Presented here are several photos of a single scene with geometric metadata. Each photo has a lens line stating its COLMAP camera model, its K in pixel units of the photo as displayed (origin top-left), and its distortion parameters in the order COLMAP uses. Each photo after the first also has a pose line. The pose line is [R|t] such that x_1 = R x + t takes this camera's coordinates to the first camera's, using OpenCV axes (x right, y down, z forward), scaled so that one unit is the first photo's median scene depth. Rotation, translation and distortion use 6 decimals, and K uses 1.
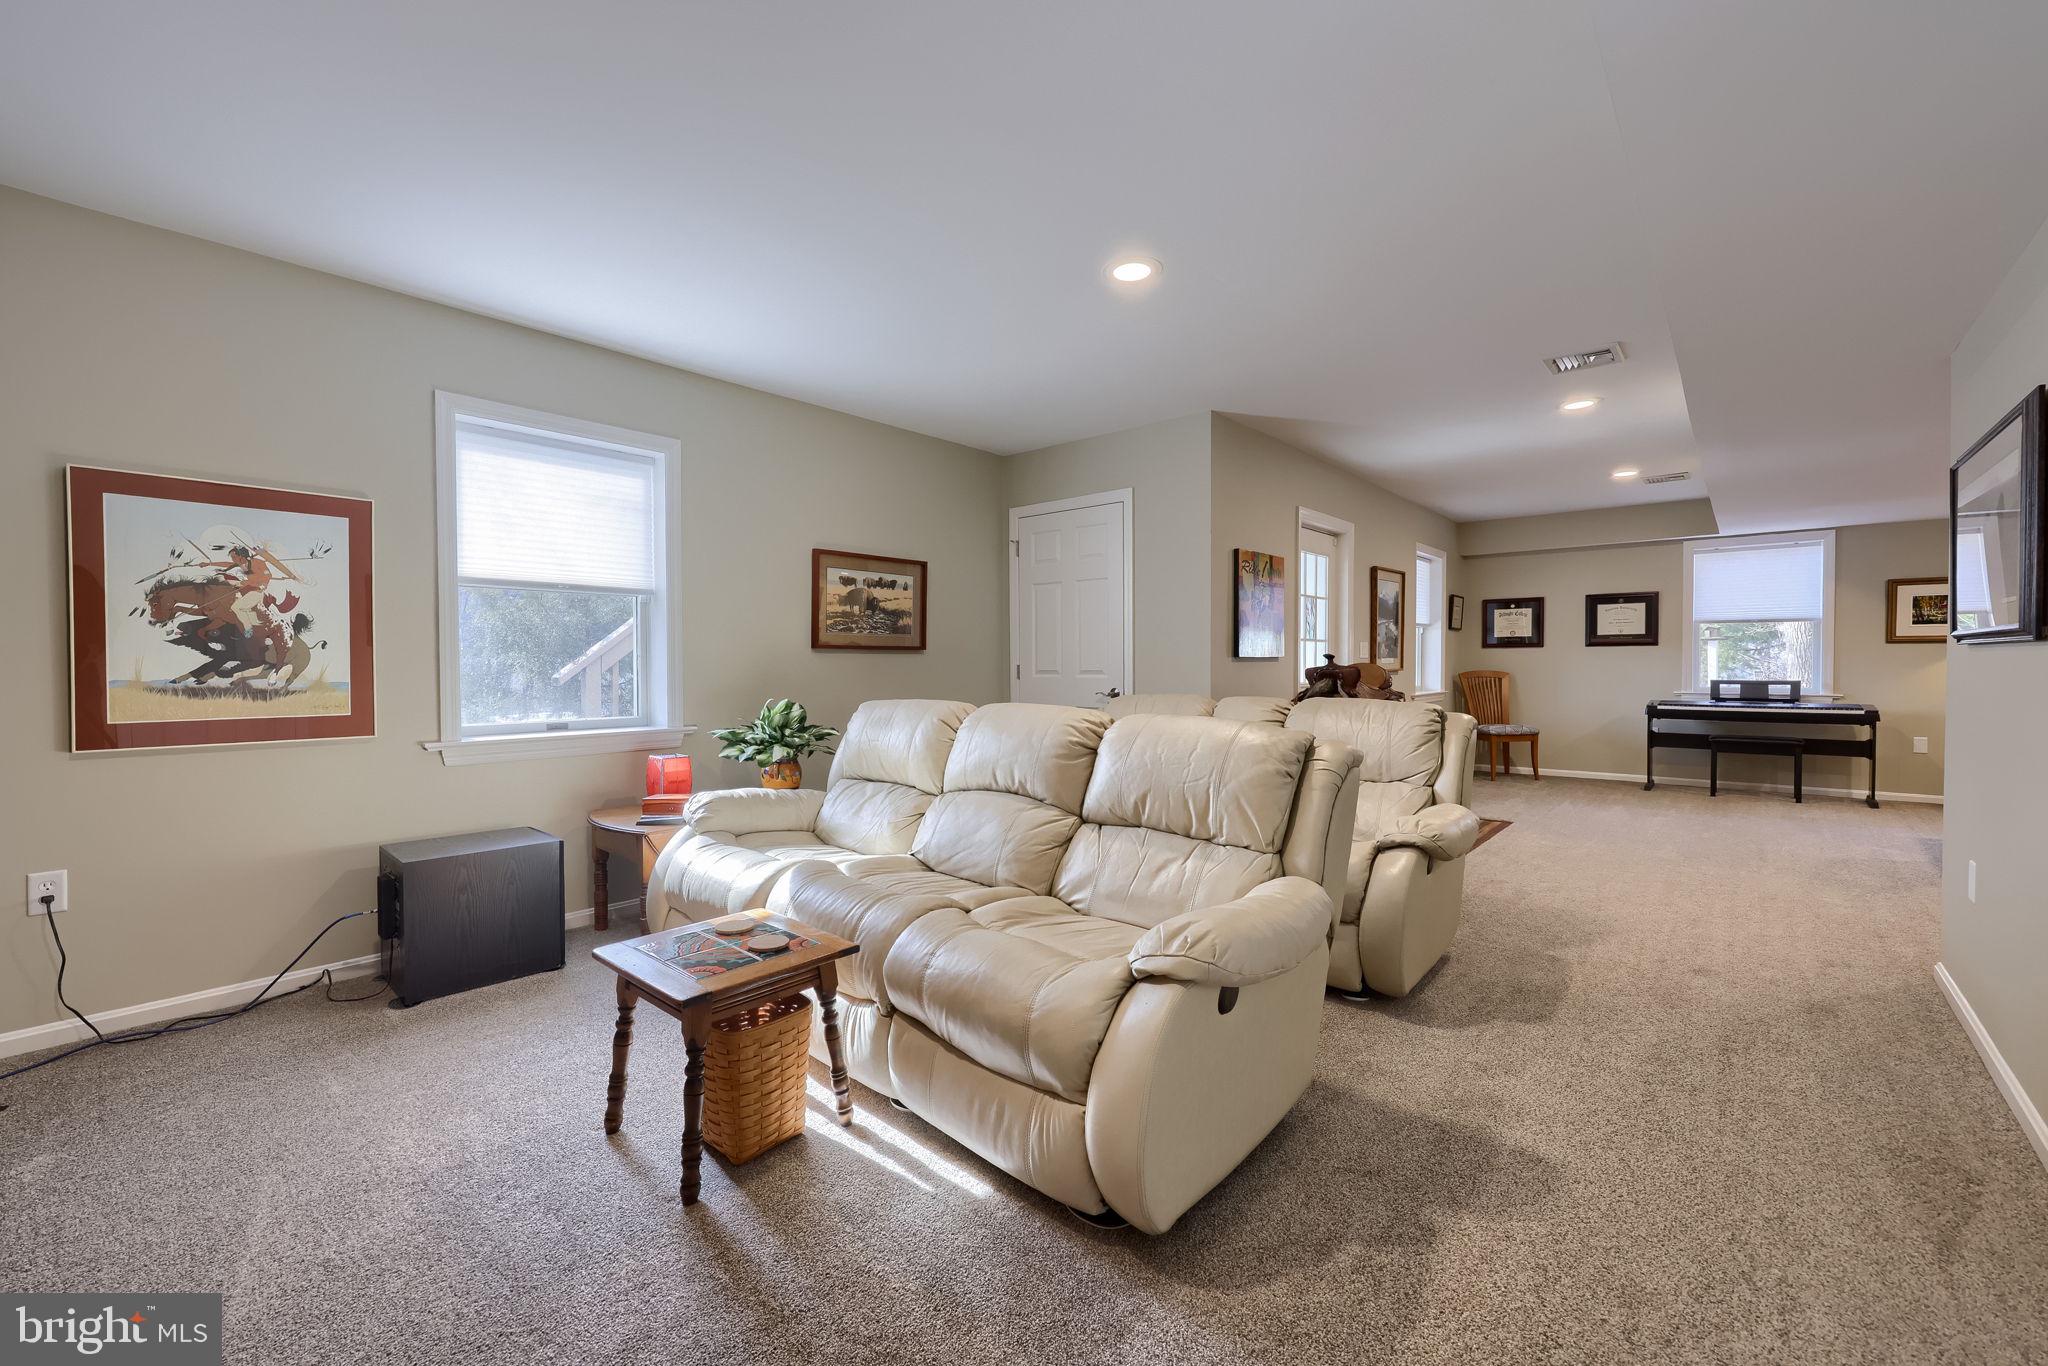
lens RADIAL K [[834.6, 0, 1031.3], [0, 834.6, 688.3], [0, 0, 1]] dist [0.005888, -0.001164]
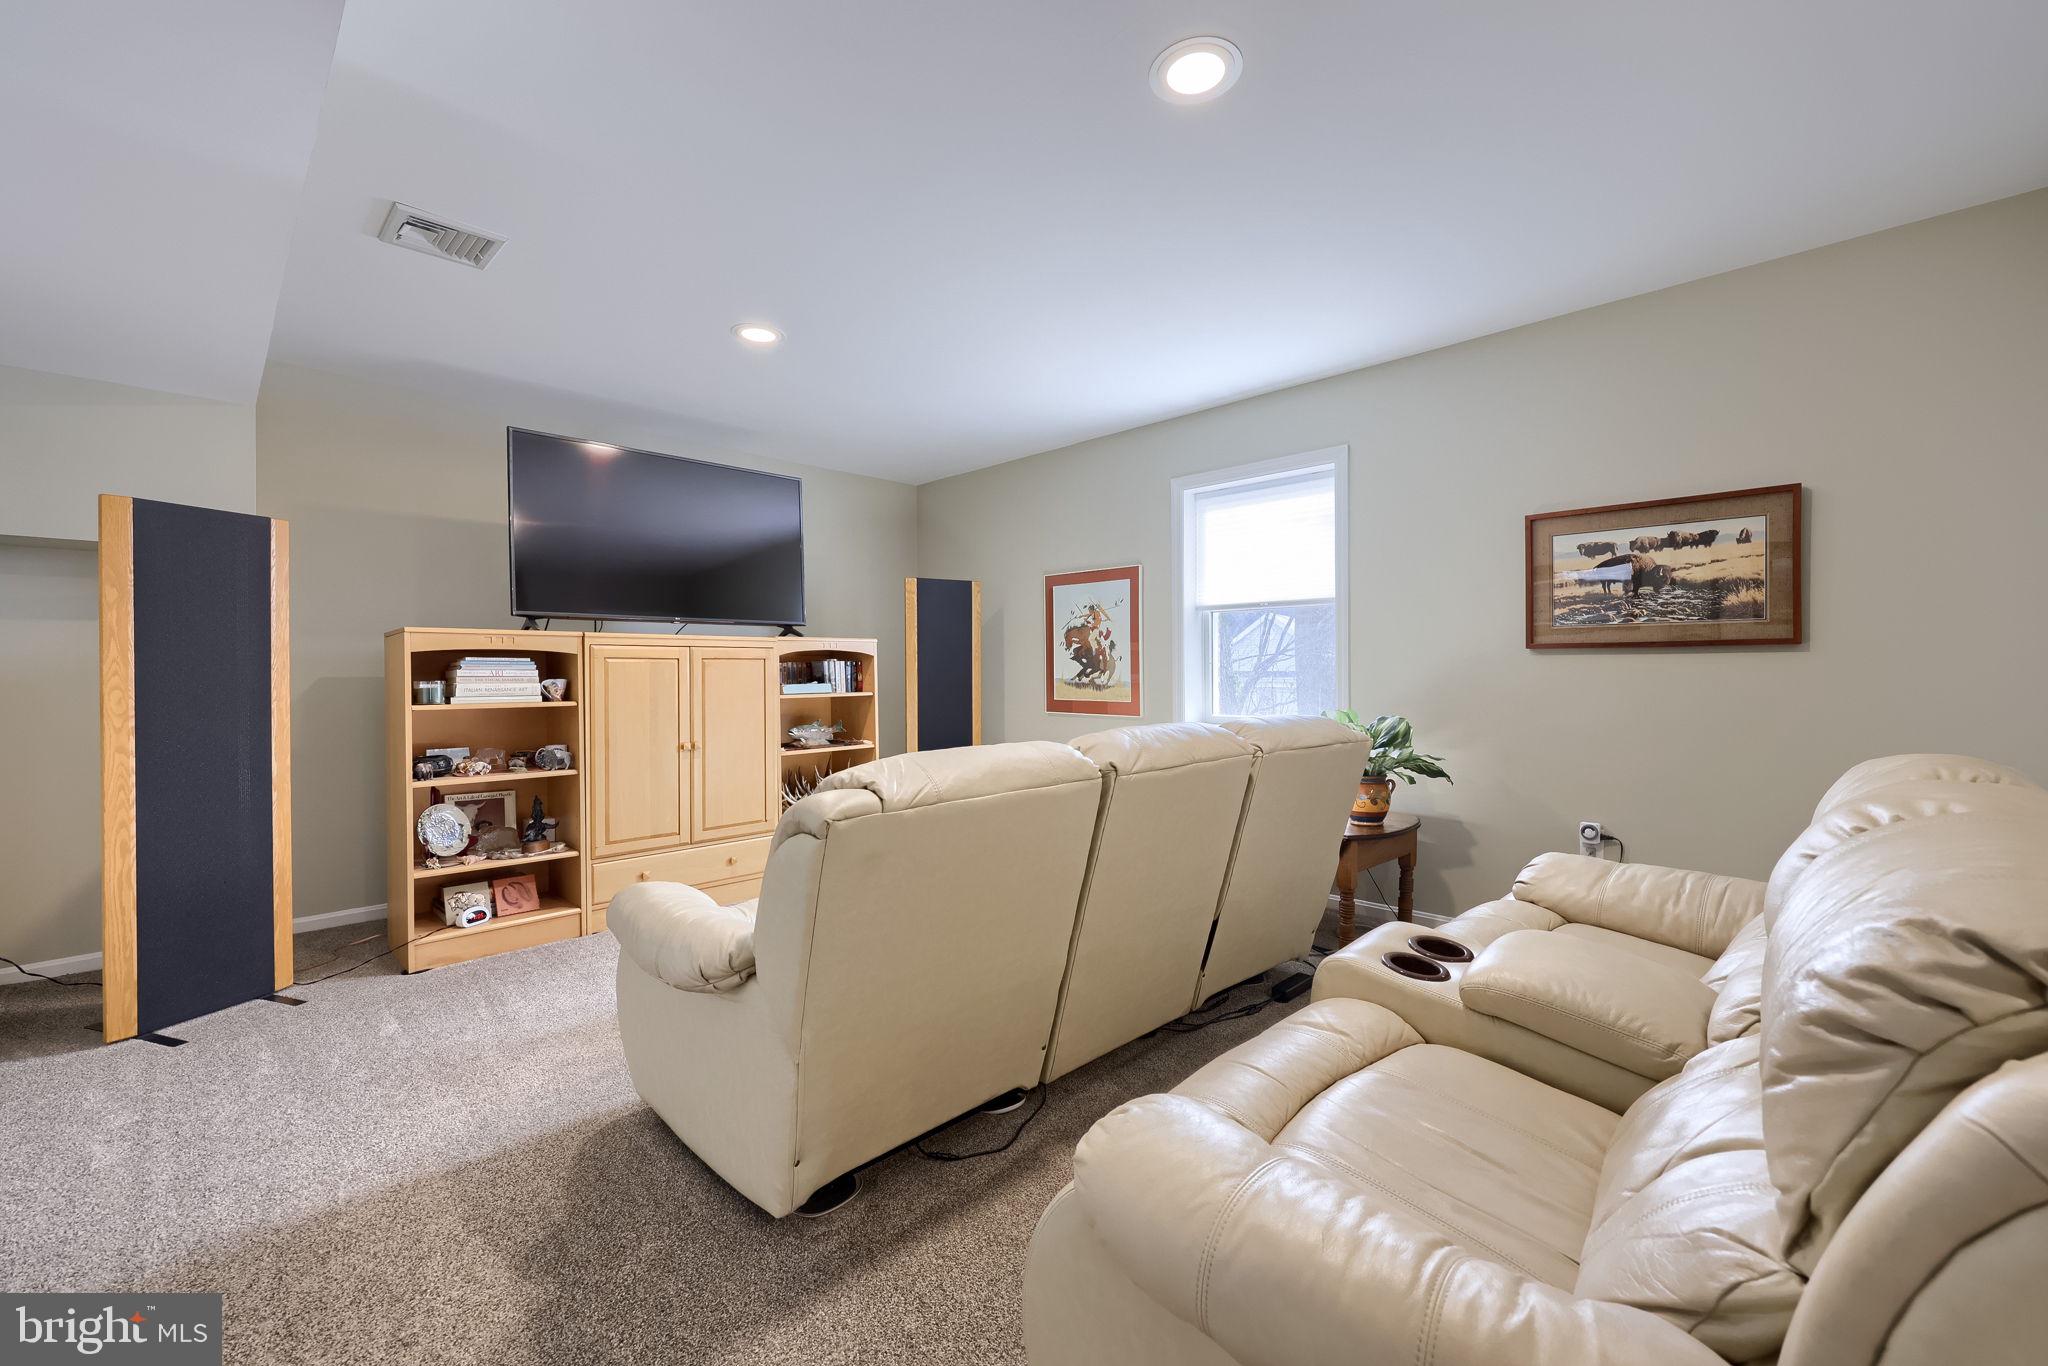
lens RADIAL K [[834.6, 0, 1025.3], [0, 834.6, 673.9], [0, 0, 1]] dist [0.005888, -0.001164]
pose [[-0.061847, 0.008160, -0.998052, 0.461711], [-0.025022, 0.999640, 0.009723, -0.019243], [0.997772, 0.025575, -0.061621, 0.533909]]
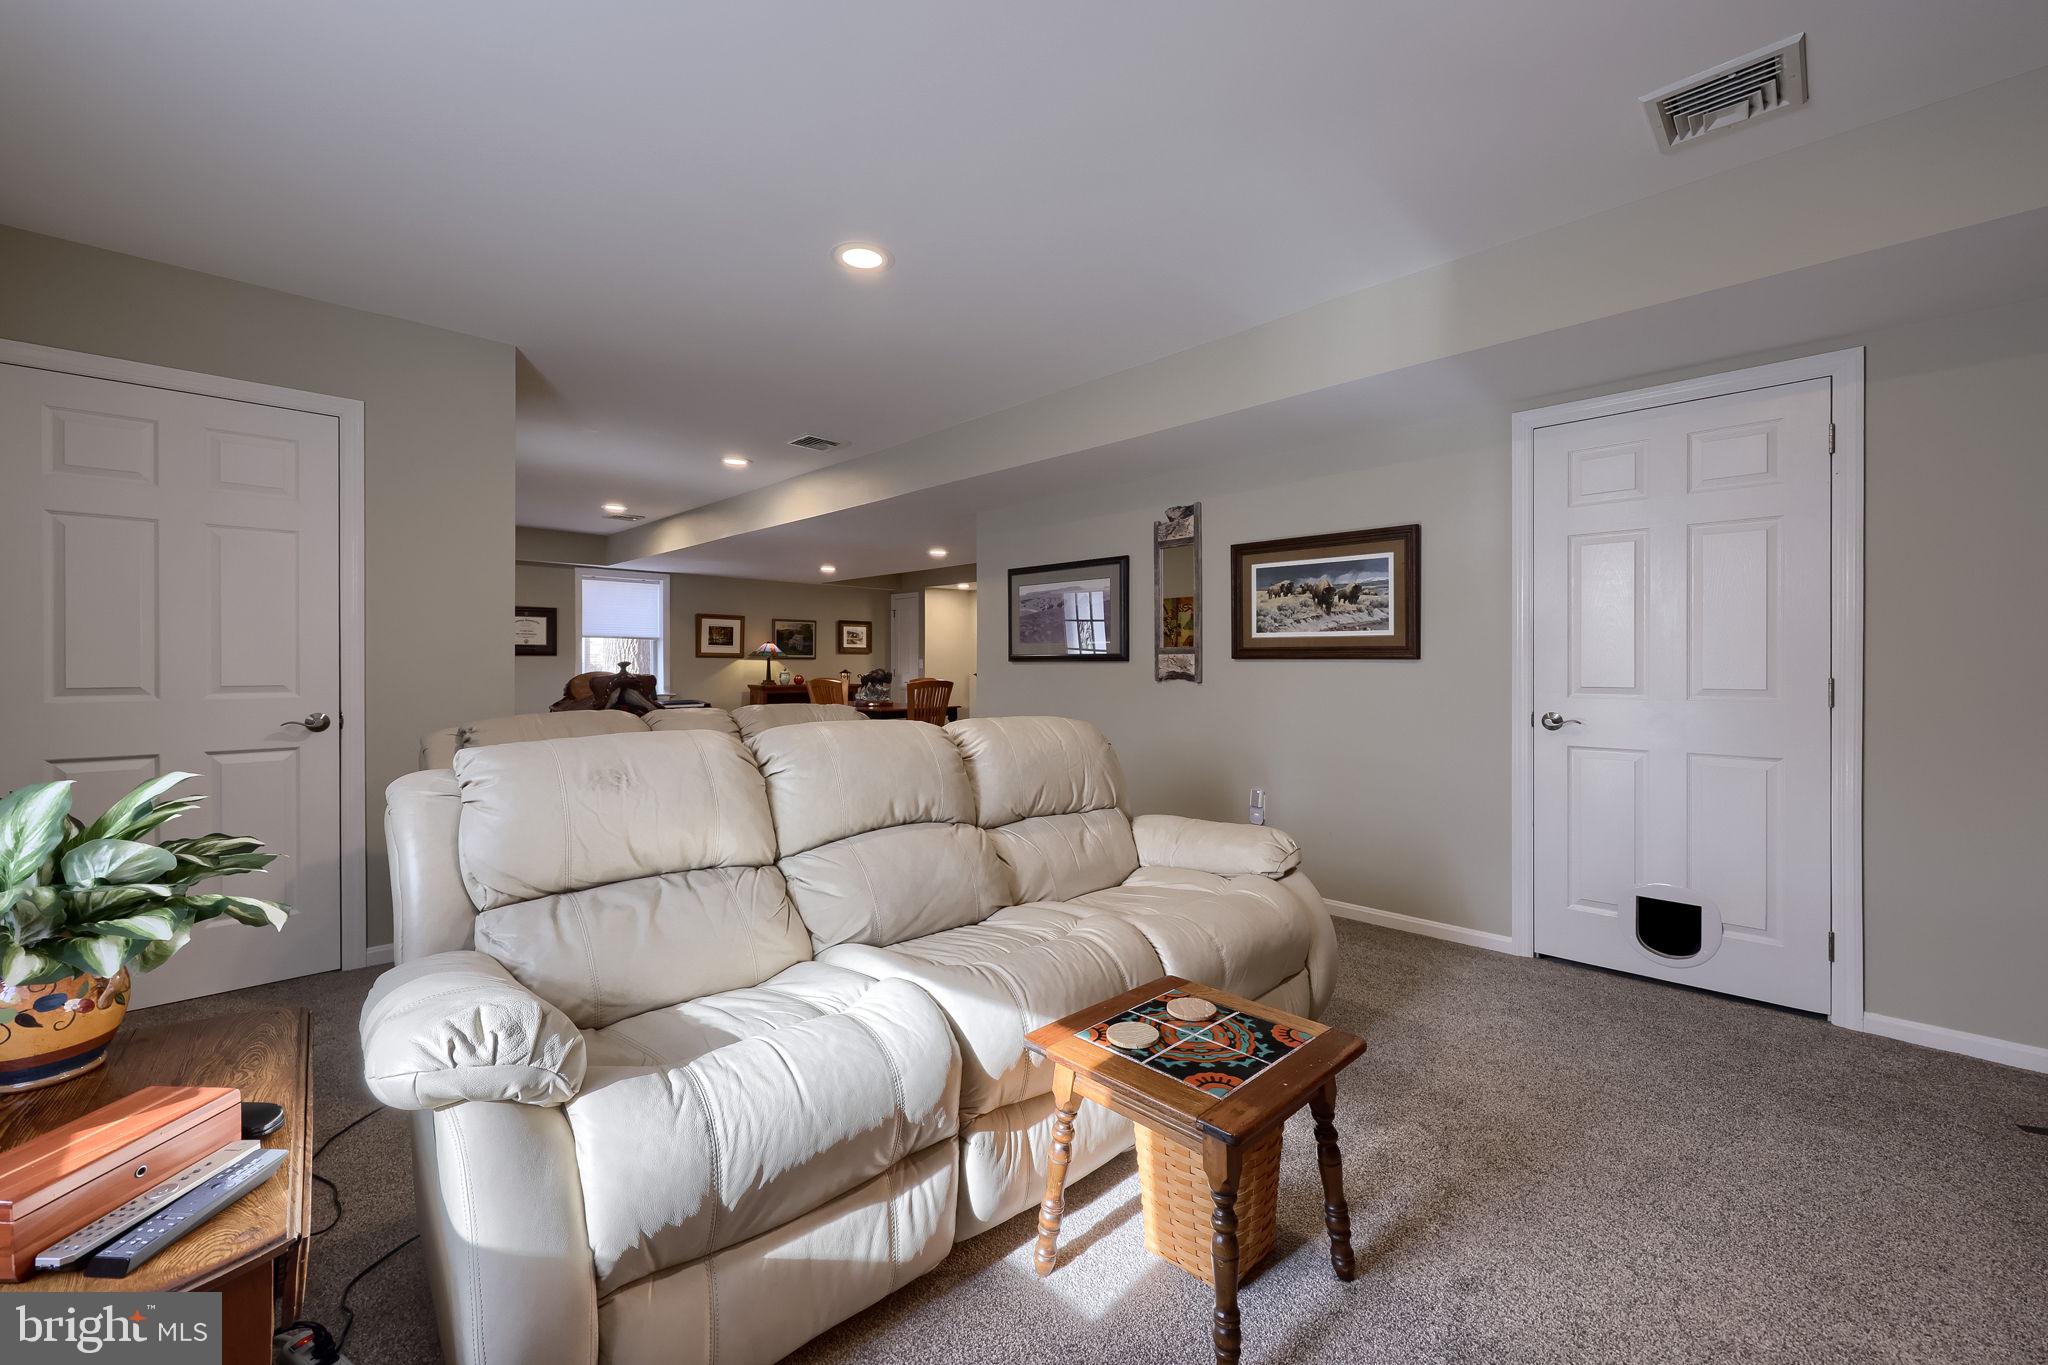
lens RADIAL K [[819.2, 0, 1030.7], [0, 819.2, 679.1], [0, 0, 1]] dist [-0.029330, -0.000095]
pose [[0.089960, -0.010819, 0.995887, -0.420825], [0.034102, 0.999388, 0.007777, -0.010959], [-0.995361, 0.033262, 0.090274, 0.404882]]
